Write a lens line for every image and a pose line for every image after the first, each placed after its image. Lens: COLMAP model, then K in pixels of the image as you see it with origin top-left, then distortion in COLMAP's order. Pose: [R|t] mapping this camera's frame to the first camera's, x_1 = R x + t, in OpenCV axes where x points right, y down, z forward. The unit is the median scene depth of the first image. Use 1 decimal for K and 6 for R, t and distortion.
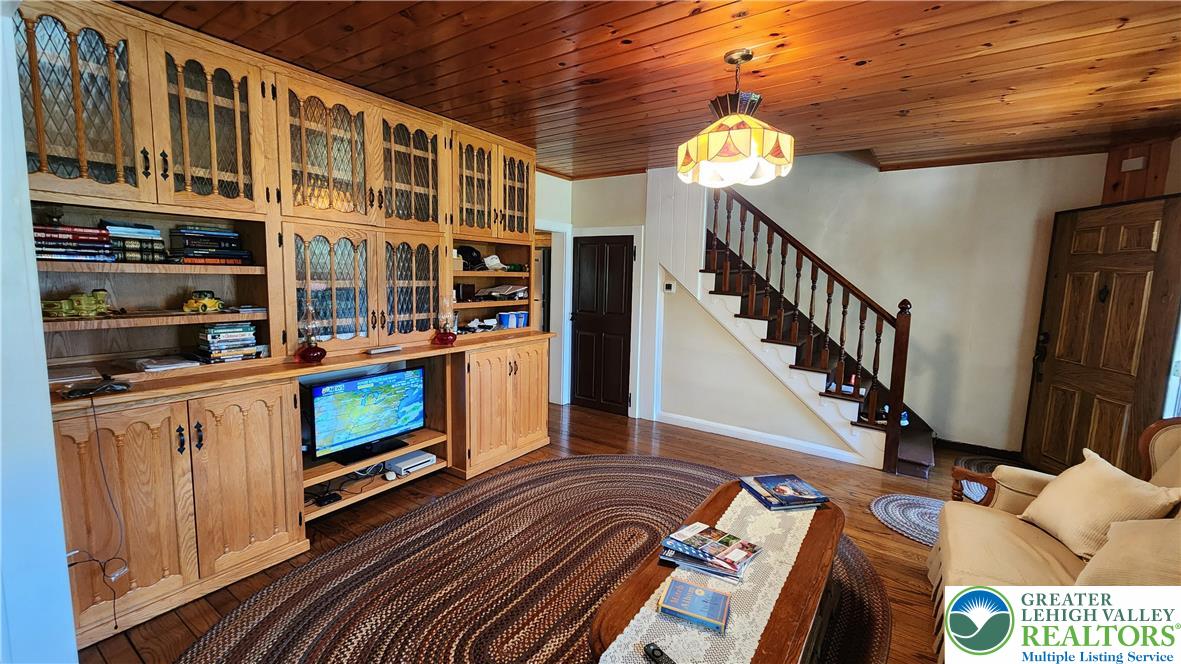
lens RADIAL K [[480.5, 0, 585.3], [0, 480.5, 327.5], [0, 0, 1]] dist [0.000635, 0.000140]
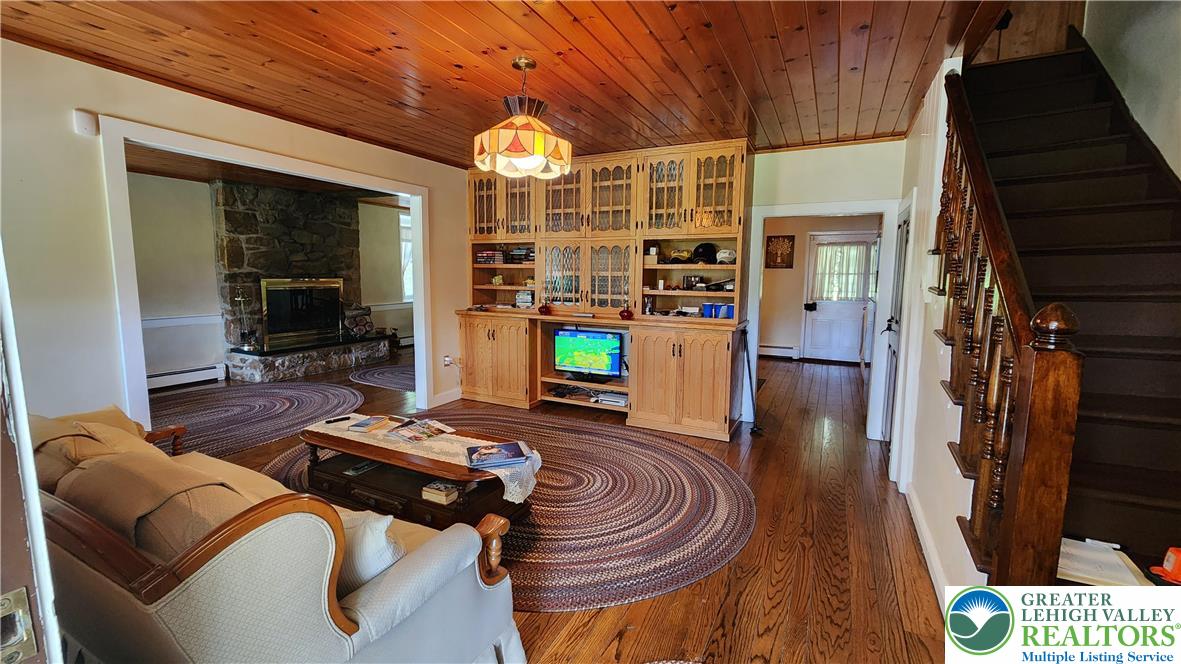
lens RADIAL K [[480.5, 0, 591.6], [0, 480.5, 330.2], [0, 0, 1]] dist [0.000635, 0.000140]
pose [[0.138116, 0.099448, -0.985411, 1.128186], [-0.116695, 0.989650, 0.083519, -0.039144], [0.983517, 0.103457, 0.148292, 0.778349]]
